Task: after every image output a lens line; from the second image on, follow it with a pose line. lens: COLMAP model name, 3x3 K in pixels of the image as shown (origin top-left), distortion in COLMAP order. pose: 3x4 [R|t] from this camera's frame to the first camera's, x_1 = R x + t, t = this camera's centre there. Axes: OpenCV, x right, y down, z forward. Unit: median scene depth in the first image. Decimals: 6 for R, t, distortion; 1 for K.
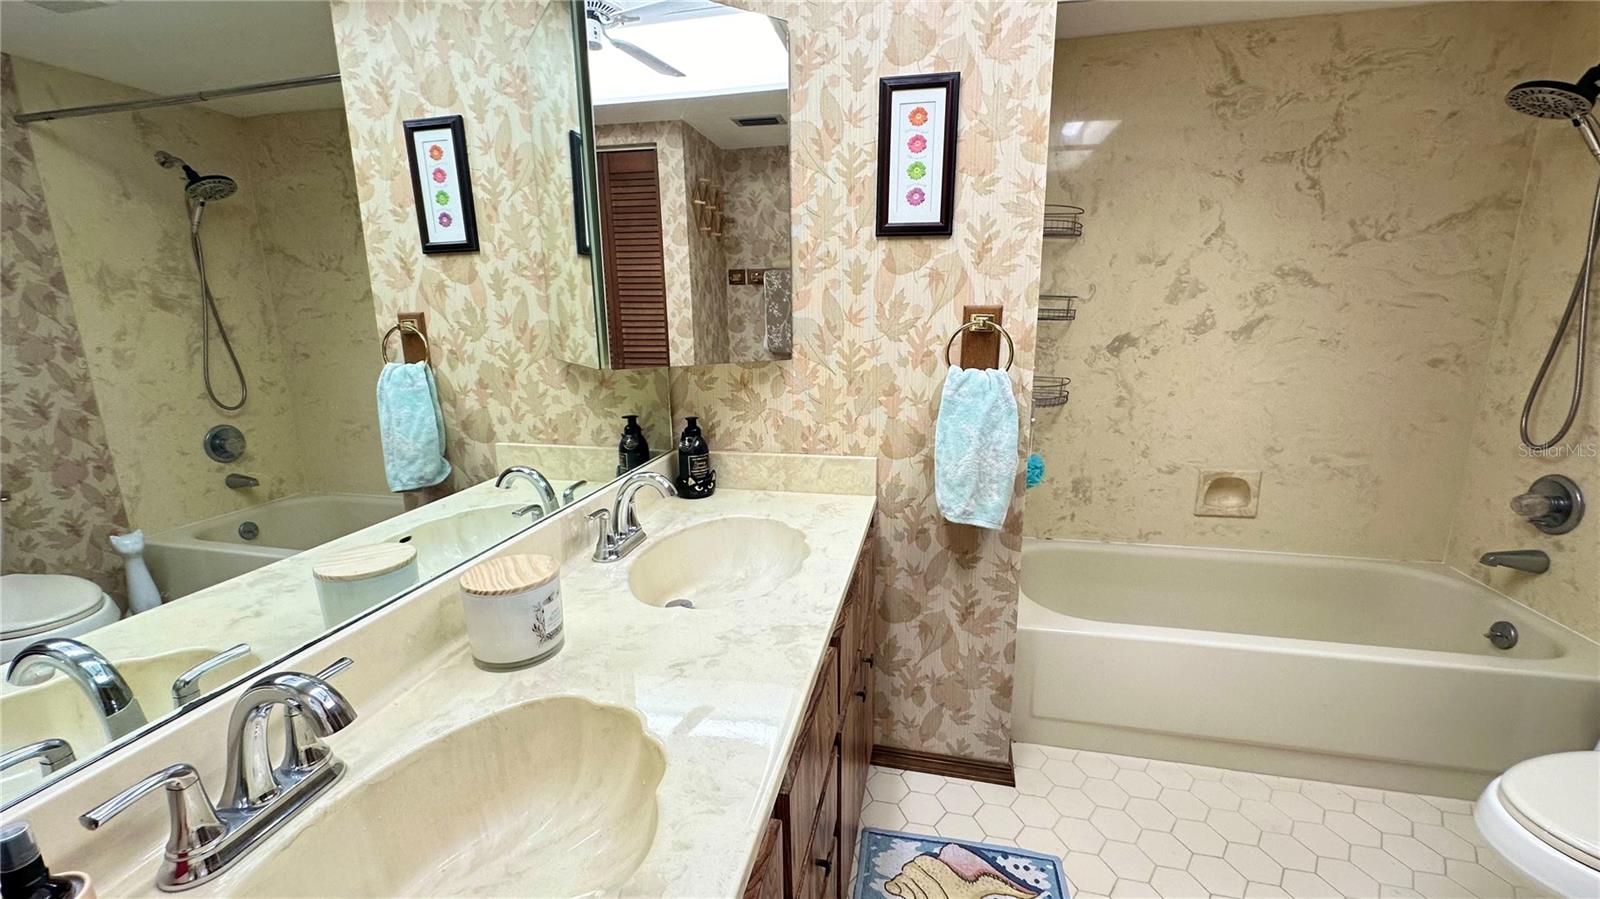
lens RADIAL K [[631.3, 0, 800.0], [0, 631.3, 449.5], [0, 0, 1]] dist [-0.006549, 0.000402]
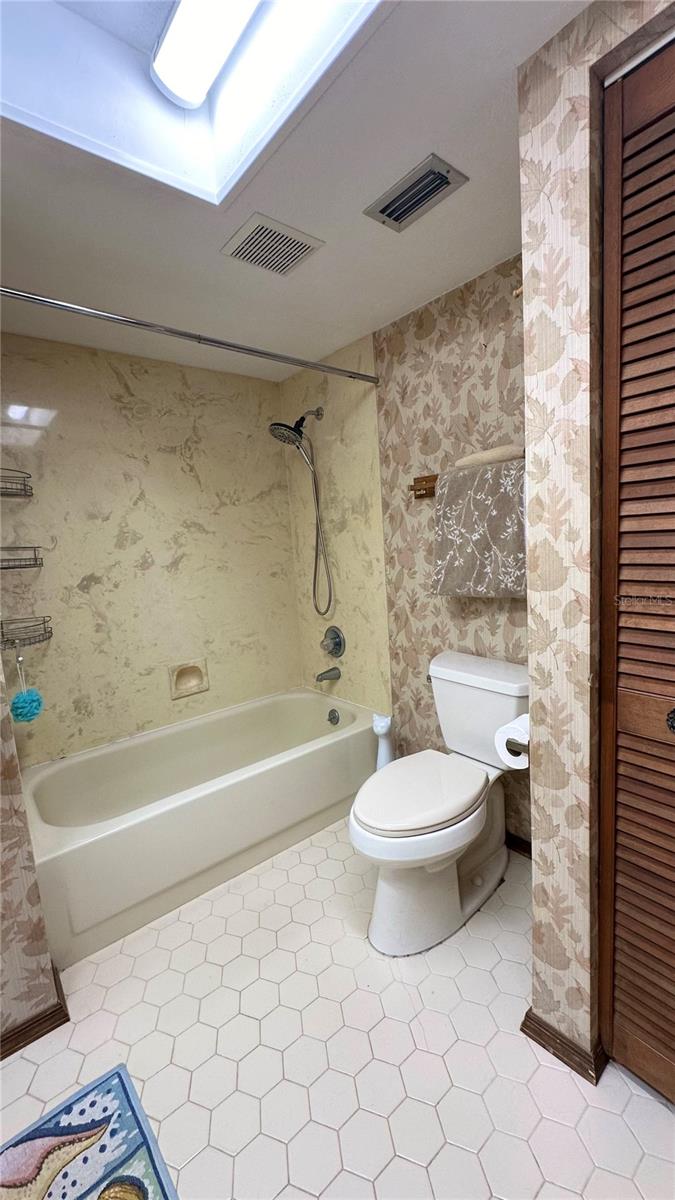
lens RADIAL K [[473.5, 0, 337.5], [0, 473.5, 600.0], [0, 0, 1]] dist [-0.006549, 0.000402]
pose [[0.607153, -0.131279, 0.783665, 0.083670], [0.225464, 0.974184, -0.011487, -0.014813], [-0.761926, 0.183663, 0.621078, 0.065069]]
